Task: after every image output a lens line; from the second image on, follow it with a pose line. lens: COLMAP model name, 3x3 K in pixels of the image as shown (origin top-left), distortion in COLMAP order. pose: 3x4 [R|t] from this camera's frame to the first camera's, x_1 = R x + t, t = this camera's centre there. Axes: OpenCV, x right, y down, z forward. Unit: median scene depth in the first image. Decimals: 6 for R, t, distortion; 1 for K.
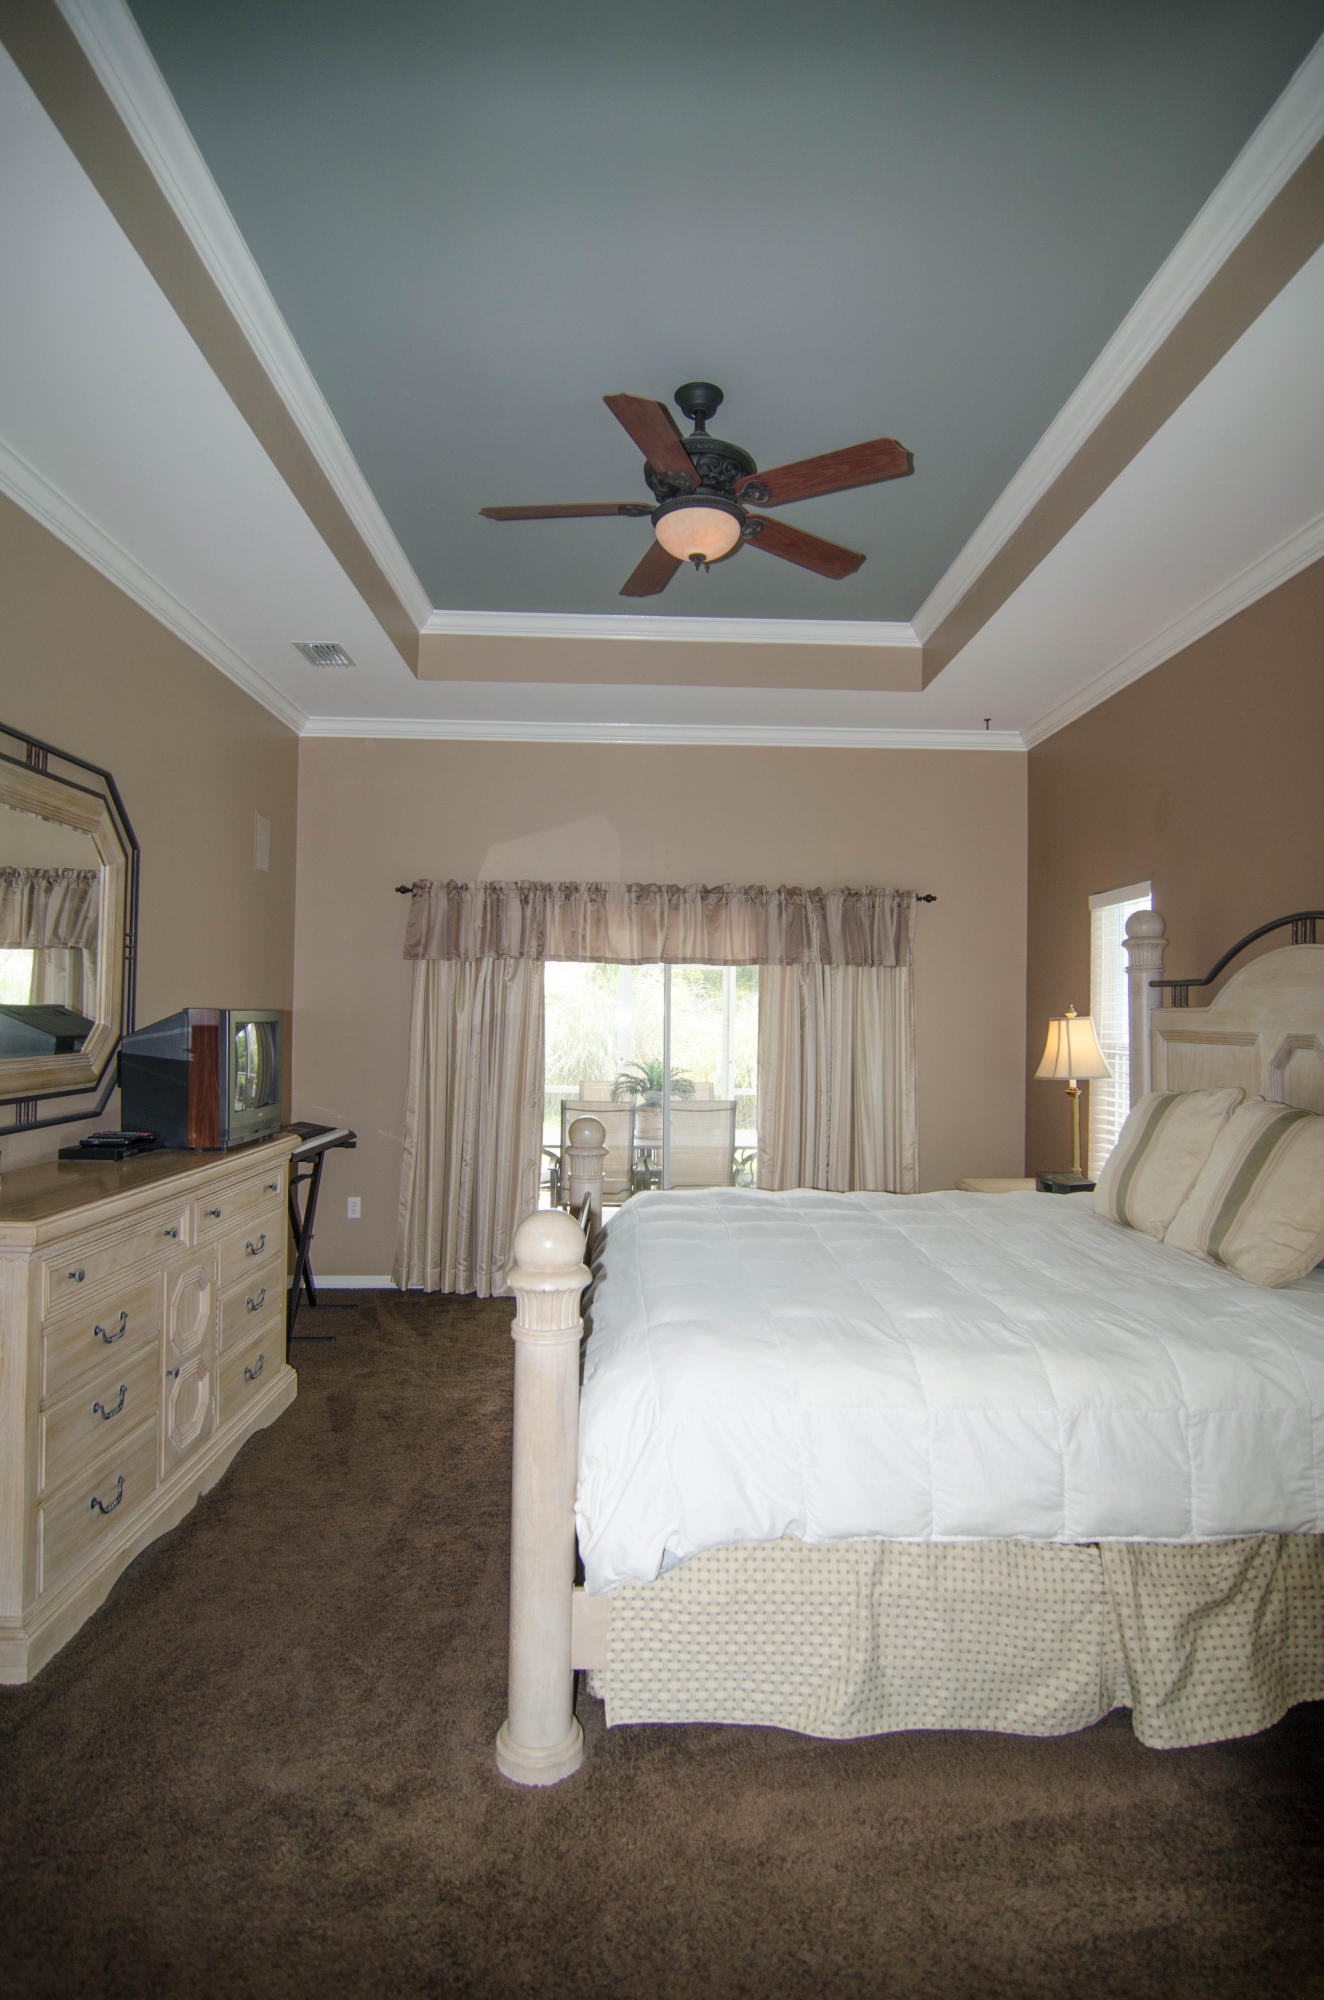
lens RADIAL K [[1071.0, 0, 670.2], [0, 1071.0, 991.5], [0, 0, 1]] dist [-0.012259, -0.007186]
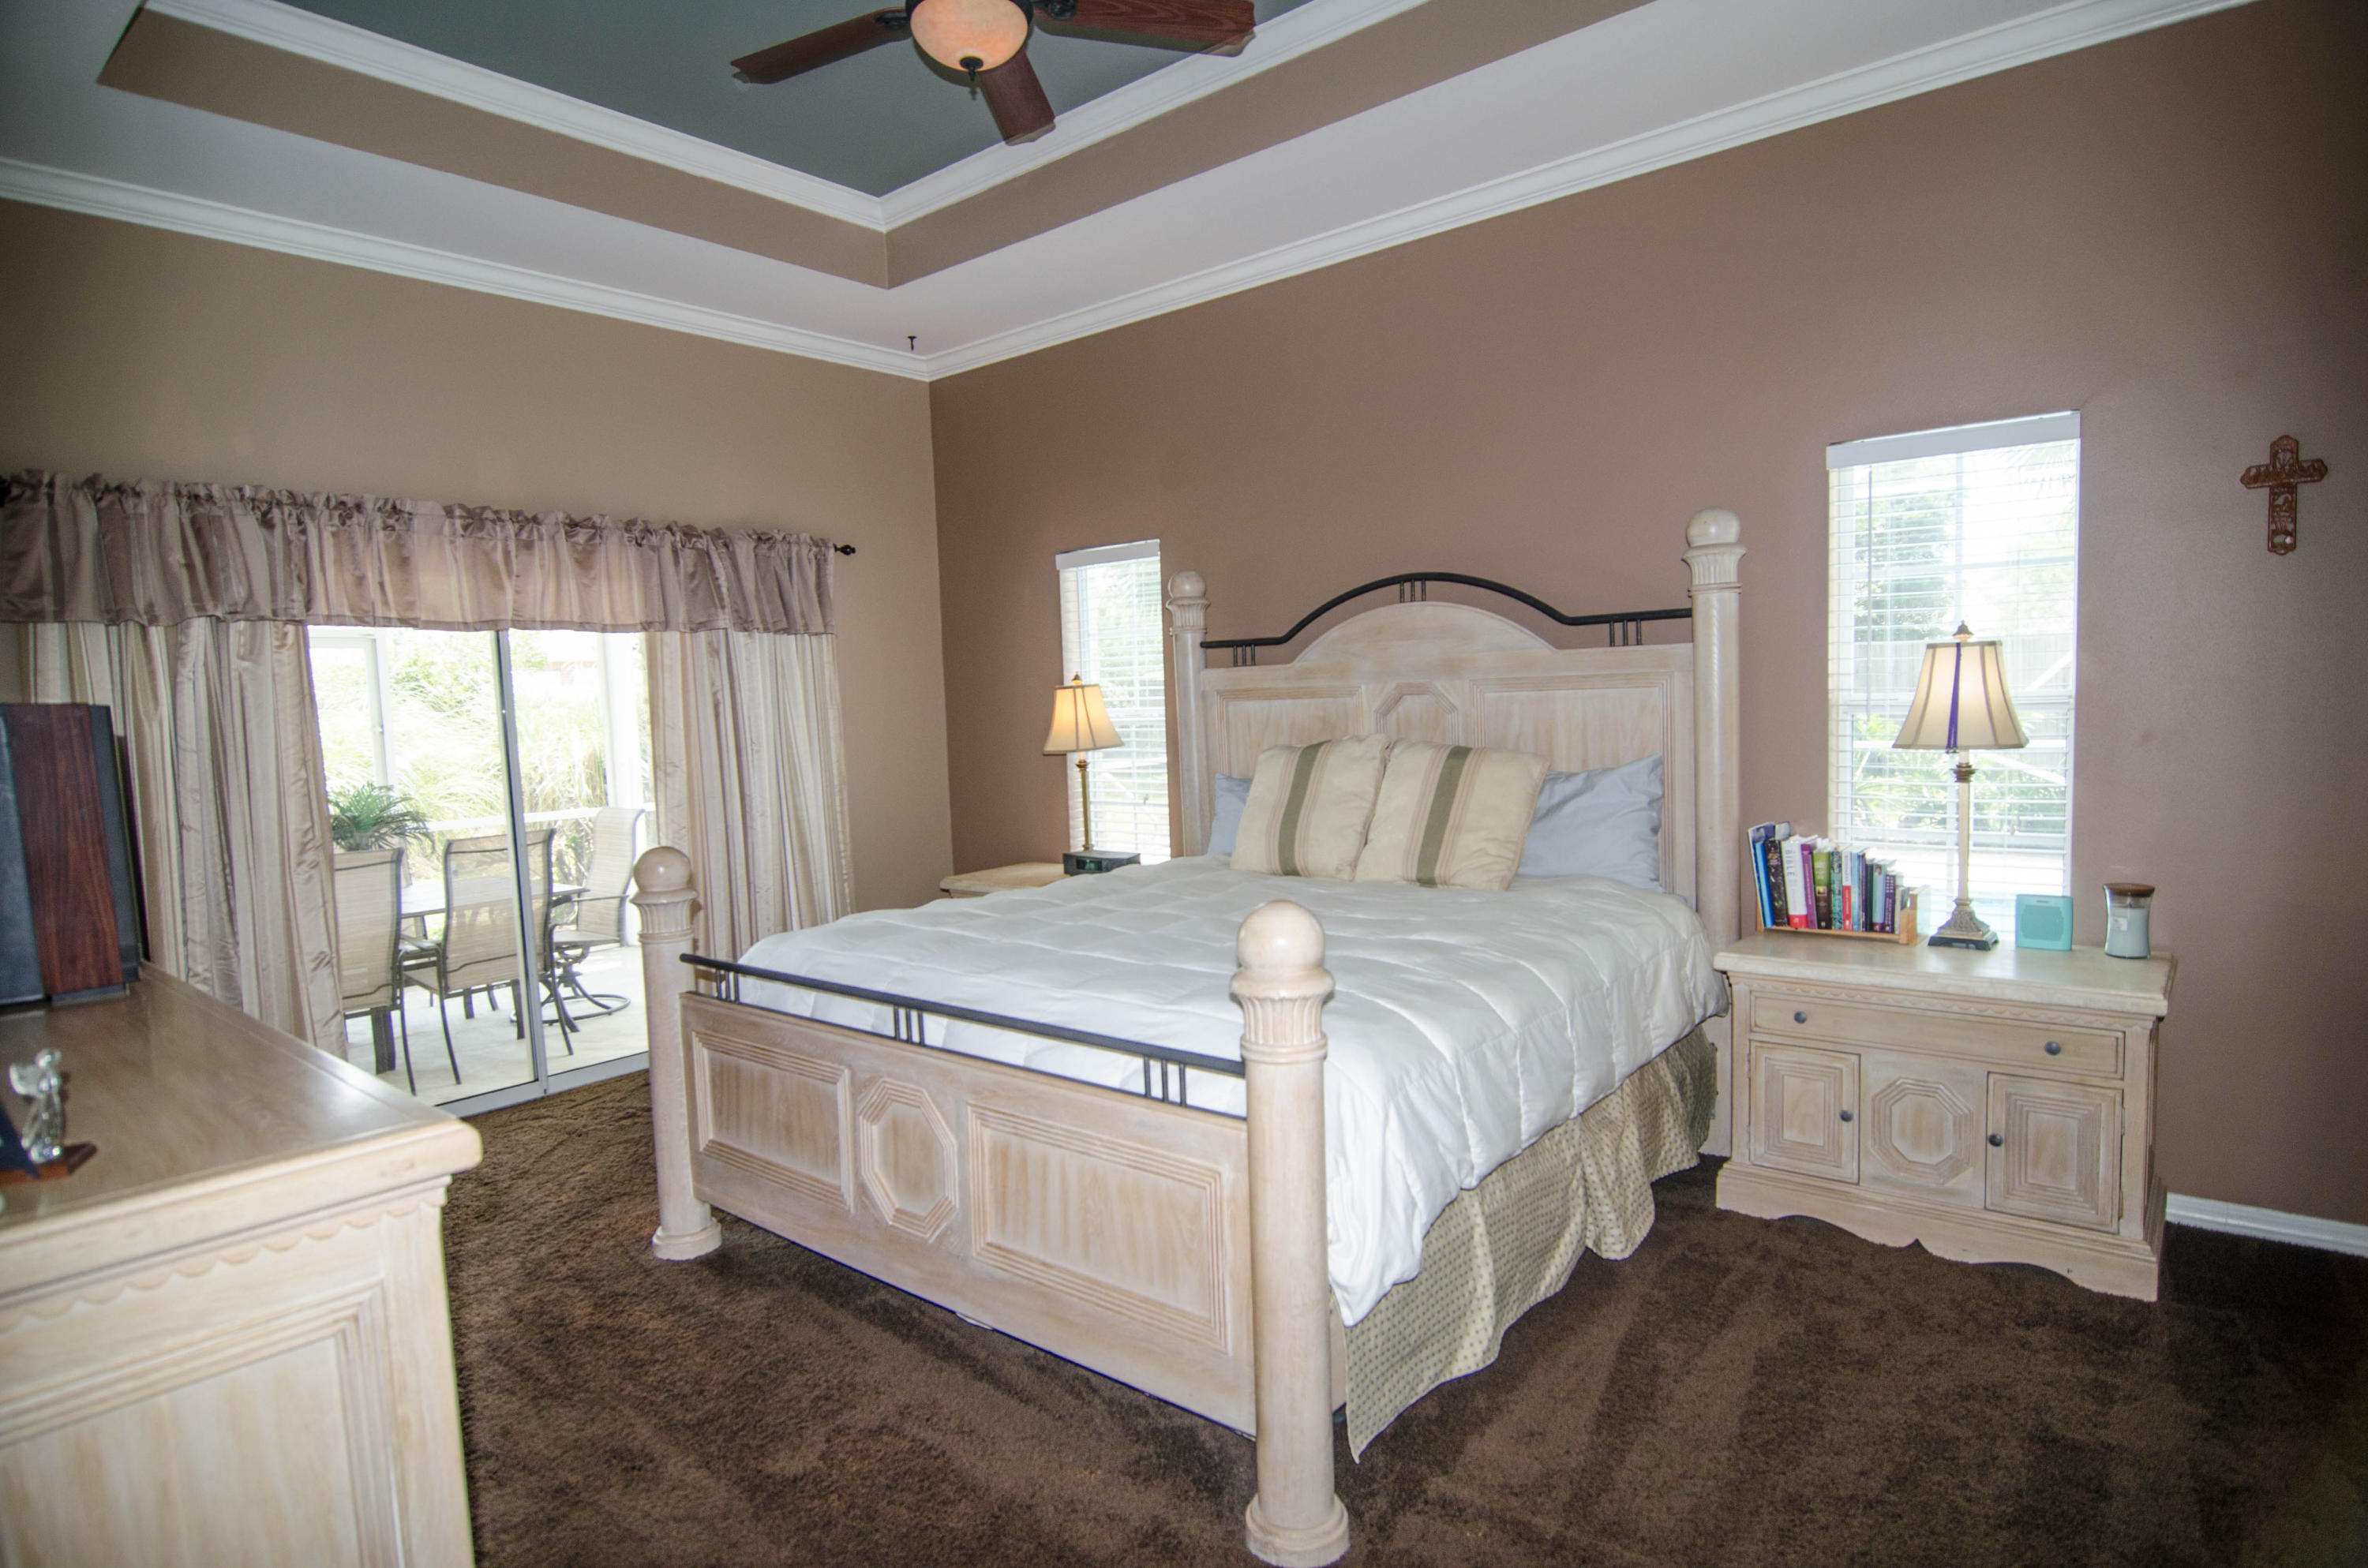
lens RADIAL K [[1267.9, 0, 1199.5], [0, 1267.9, 796.0], [0, 0, 1]] dist [-0.012259, -0.007186]
pose [[0.661250, -0.094972, 0.744130, -0.320970], [0.027896, 0.994381, 0.102121, 0.008997], [-0.749647, -0.046769, 0.660183, 0.154568]]
